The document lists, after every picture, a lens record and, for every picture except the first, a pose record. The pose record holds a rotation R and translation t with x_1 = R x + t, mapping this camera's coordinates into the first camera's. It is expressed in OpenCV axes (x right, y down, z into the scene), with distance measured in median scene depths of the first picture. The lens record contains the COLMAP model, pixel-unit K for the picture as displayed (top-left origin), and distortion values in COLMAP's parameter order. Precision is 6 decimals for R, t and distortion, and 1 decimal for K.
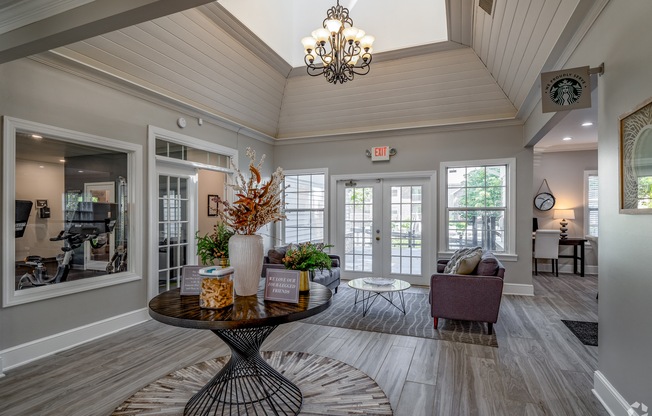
lens RADIAL K [[339.9, 0, 323.7], [0, 339.9, 209.8], [0, 0, 1]] dist [0.000615, 0.000129]
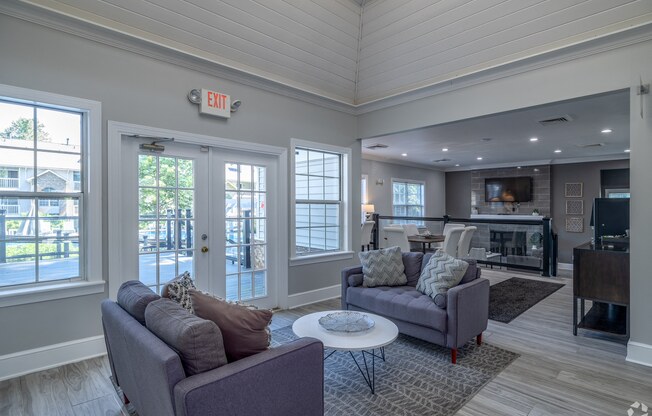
lens RADIAL K [[339.9, 0, 323.7], [0, 339.9, 209.8], [0, 0, 1]] dist [0.000615, 0.000129]
pose [[0.424941, 0.002946, 0.905216, -0.292592], [-0.016184, 0.999860, 0.004344, 0.011963], [-0.905076, -0.016495, 0.424929, 0.600267]]
